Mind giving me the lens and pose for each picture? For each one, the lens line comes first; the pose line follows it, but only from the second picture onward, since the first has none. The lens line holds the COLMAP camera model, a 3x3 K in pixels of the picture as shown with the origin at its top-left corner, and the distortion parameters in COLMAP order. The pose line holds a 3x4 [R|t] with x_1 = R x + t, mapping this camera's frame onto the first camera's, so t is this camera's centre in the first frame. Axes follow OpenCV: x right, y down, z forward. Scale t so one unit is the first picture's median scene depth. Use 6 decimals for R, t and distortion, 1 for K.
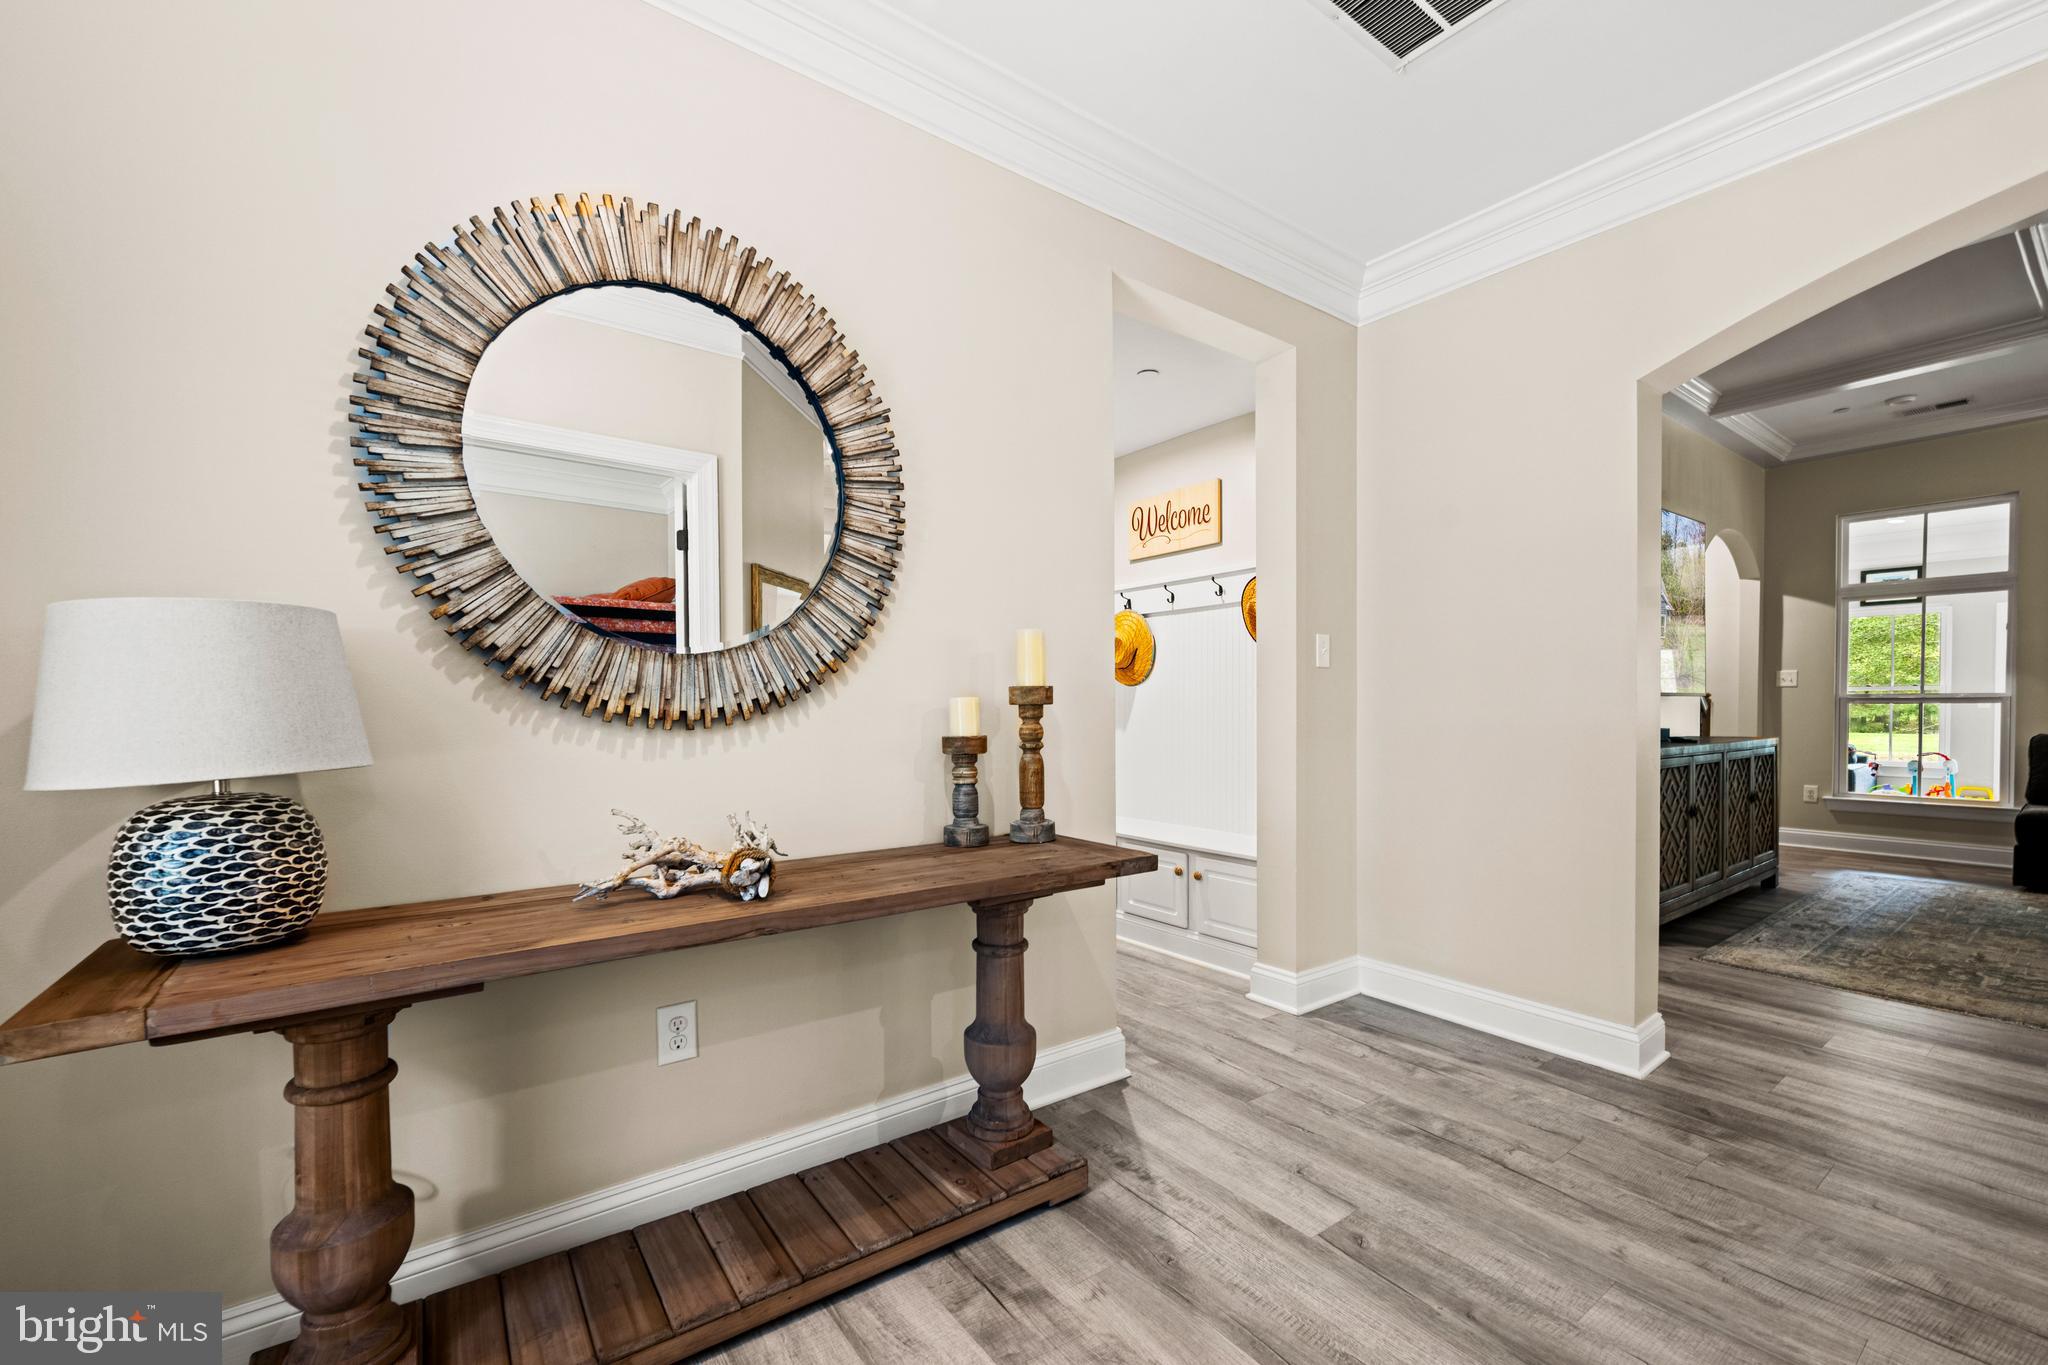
lens RADIAL K [[831.0, 0, 1019.5], [0, 831.0, 722.1], [0, 0, 1]] dist [-0.000453, 0.000201]
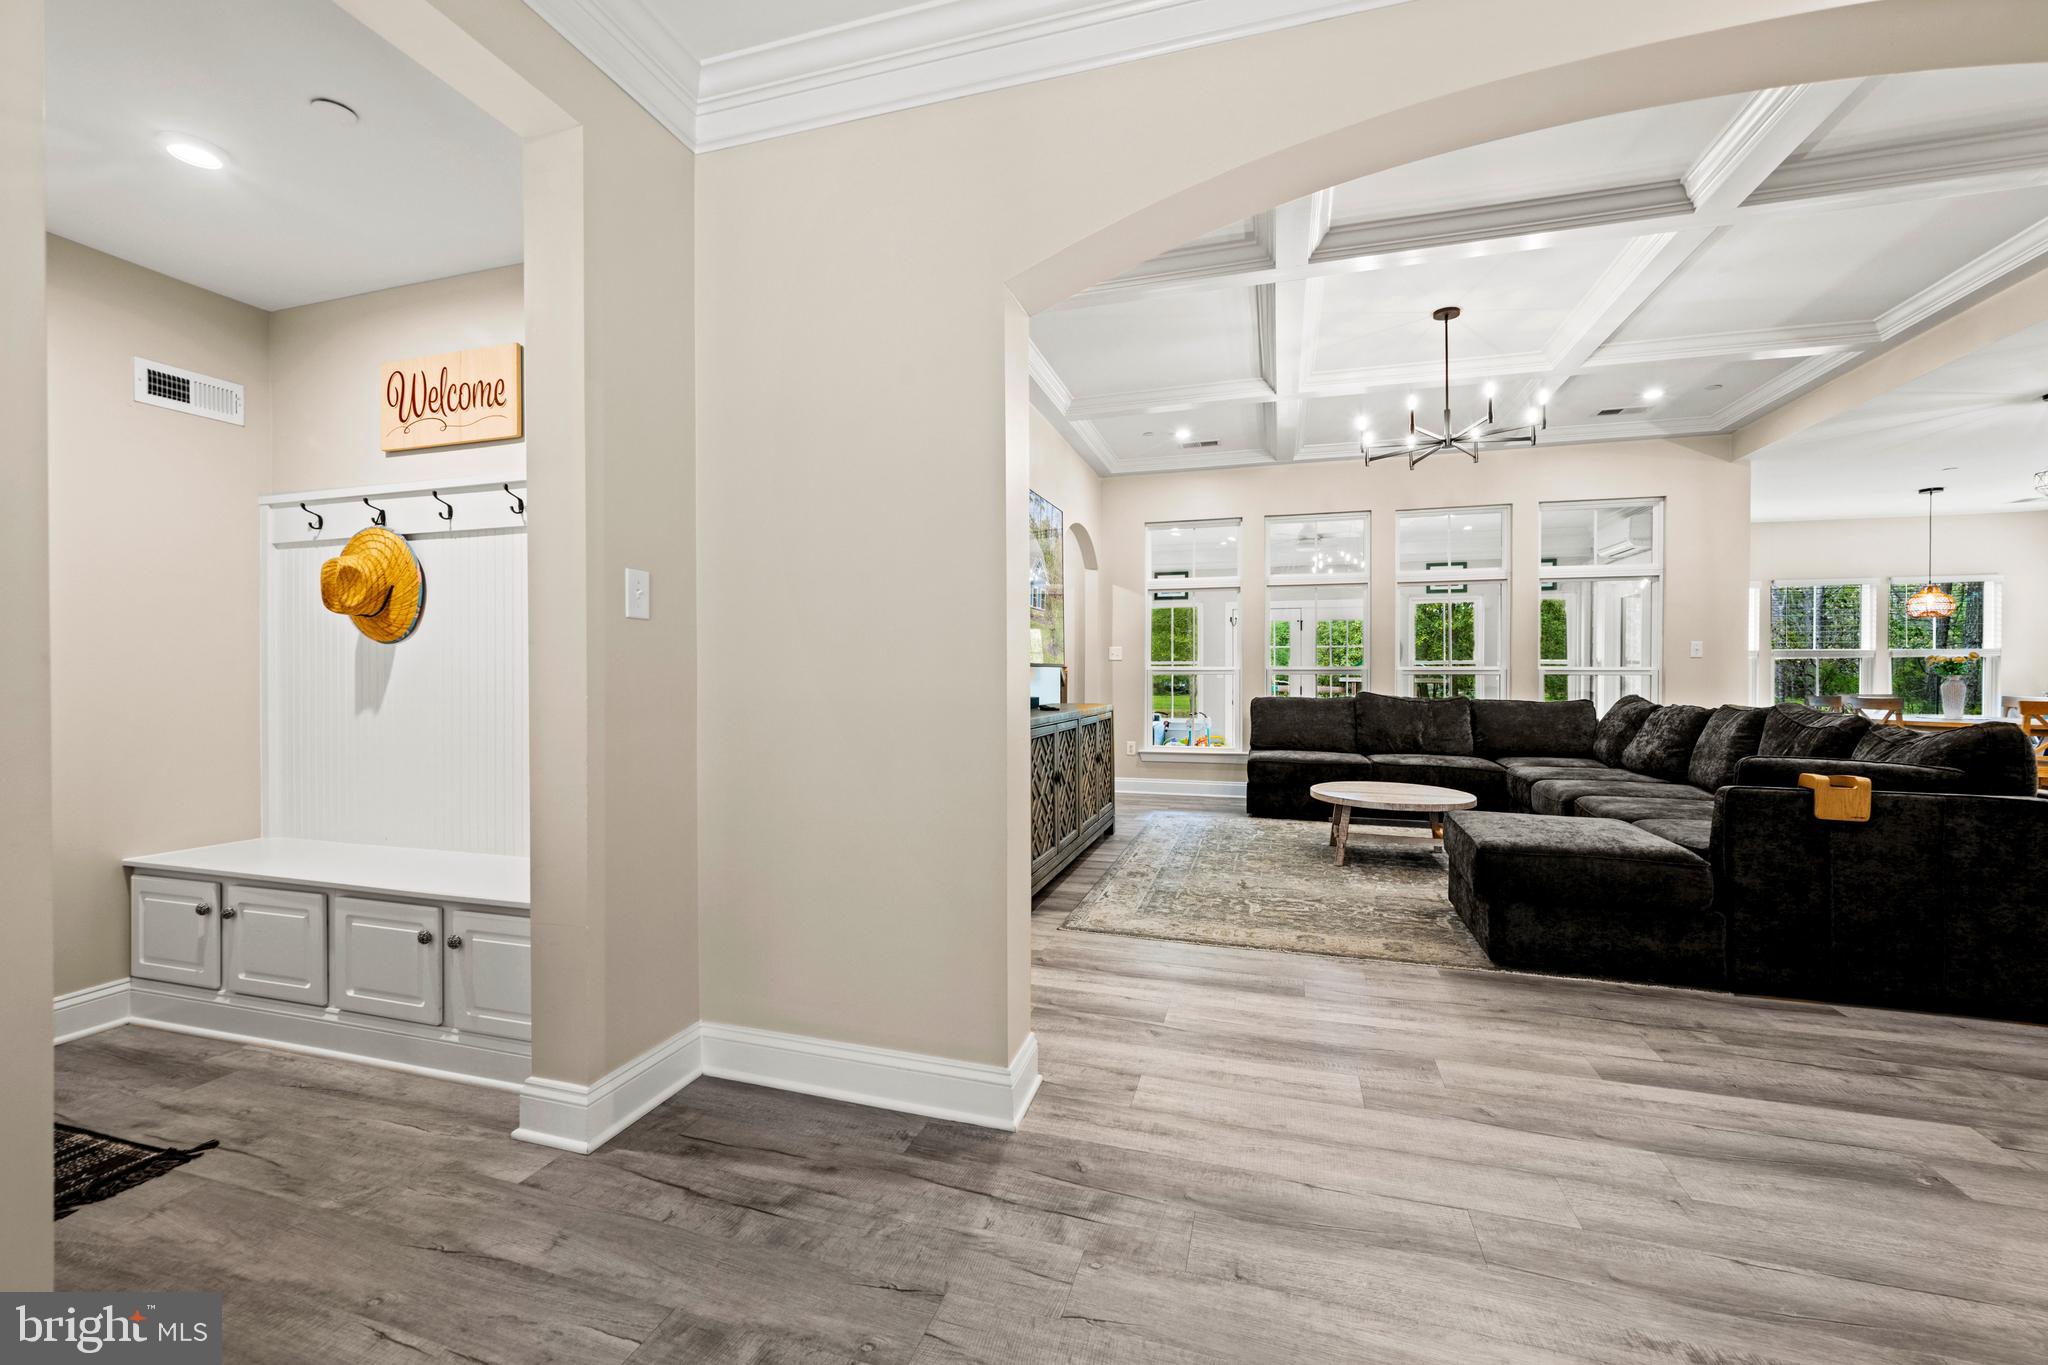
lens RADIAL K [[831.0, 0, 1022.9], [0, 831.0, 680.0], [0, 0, 1]] dist [-0.000453, 0.000201]
pose [[0.799394, -0.001497, 0.600806, 0.187792], [0.010305, 0.999884, -0.011219, -0.003356], [-0.600719, 0.015160, 0.799316, 0.238344]]
